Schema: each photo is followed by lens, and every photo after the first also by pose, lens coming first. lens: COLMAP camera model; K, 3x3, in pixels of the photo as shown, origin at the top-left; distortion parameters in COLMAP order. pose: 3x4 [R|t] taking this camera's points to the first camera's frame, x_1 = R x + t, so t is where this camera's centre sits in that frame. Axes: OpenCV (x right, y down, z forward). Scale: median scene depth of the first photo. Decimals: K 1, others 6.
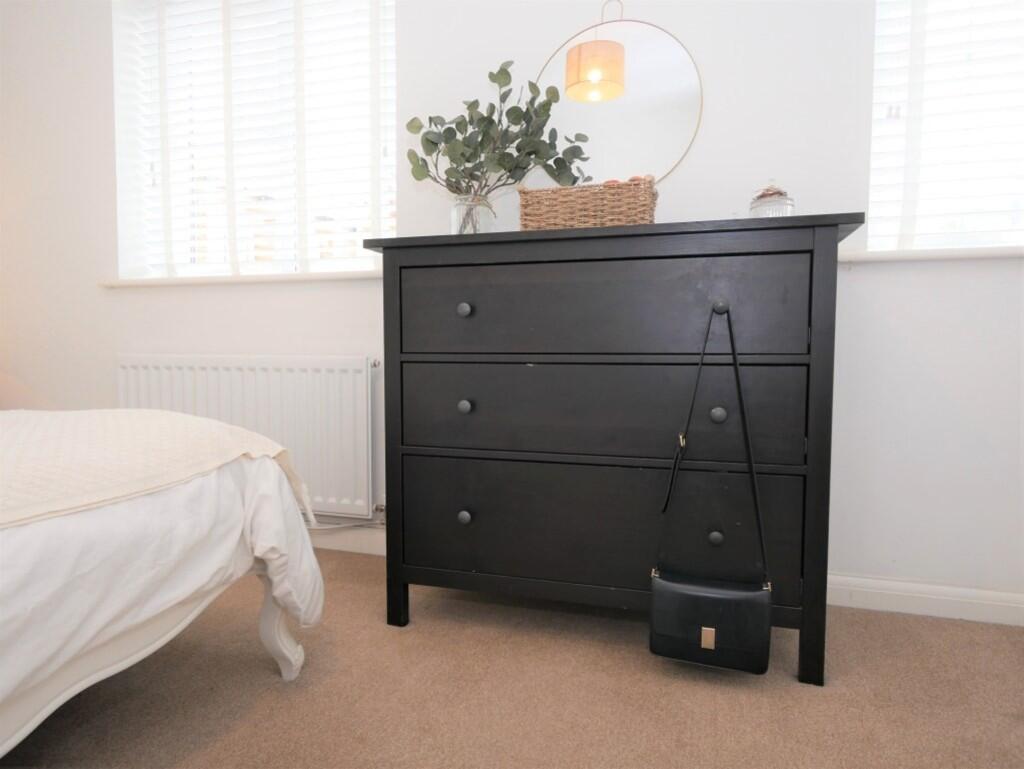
lens RADIAL K [[618.0, 0, 512.0], [0, 618.0, 384.5], [0, 0, 1]] dist [0.001583, 0.001266]
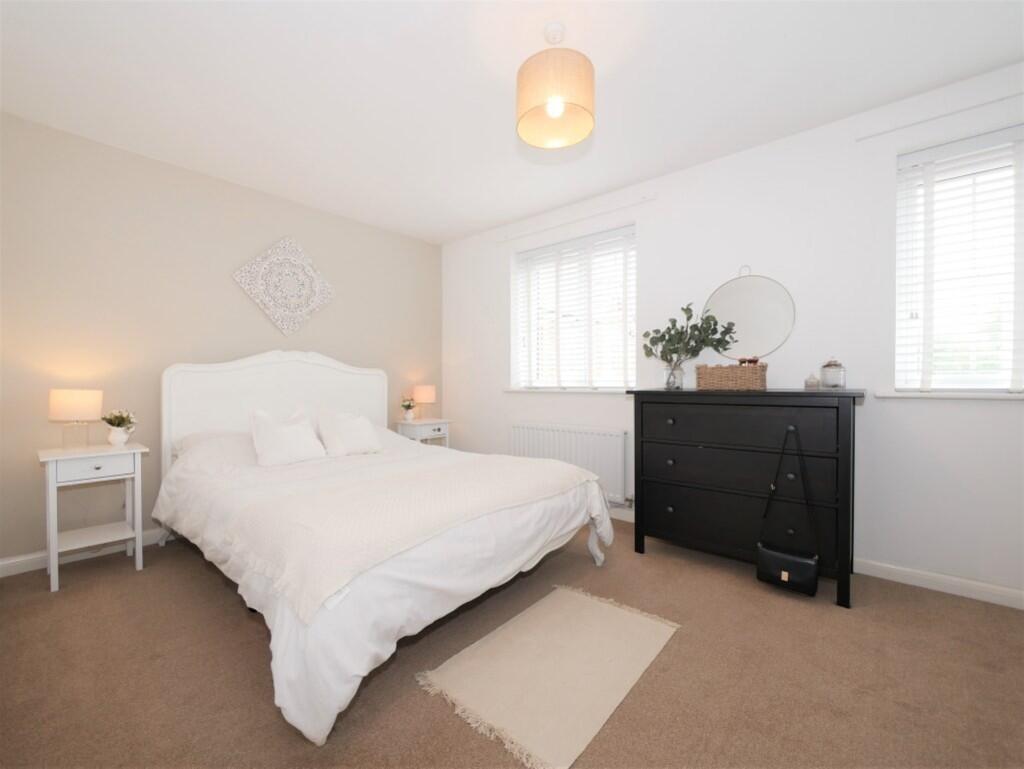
lens RADIAL K [[428.9, 0, 513.0], [0, 428.9, 390.3], [0, 0, 1]] dist [-0.002657, -0.000531]
pose [[0.914903, -0.001225, -0.403671, 0.033662], [-0.008760, 0.999700, -0.022889, -0.190086], [0.403578, 0.024477, 0.914618, -0.716116]]
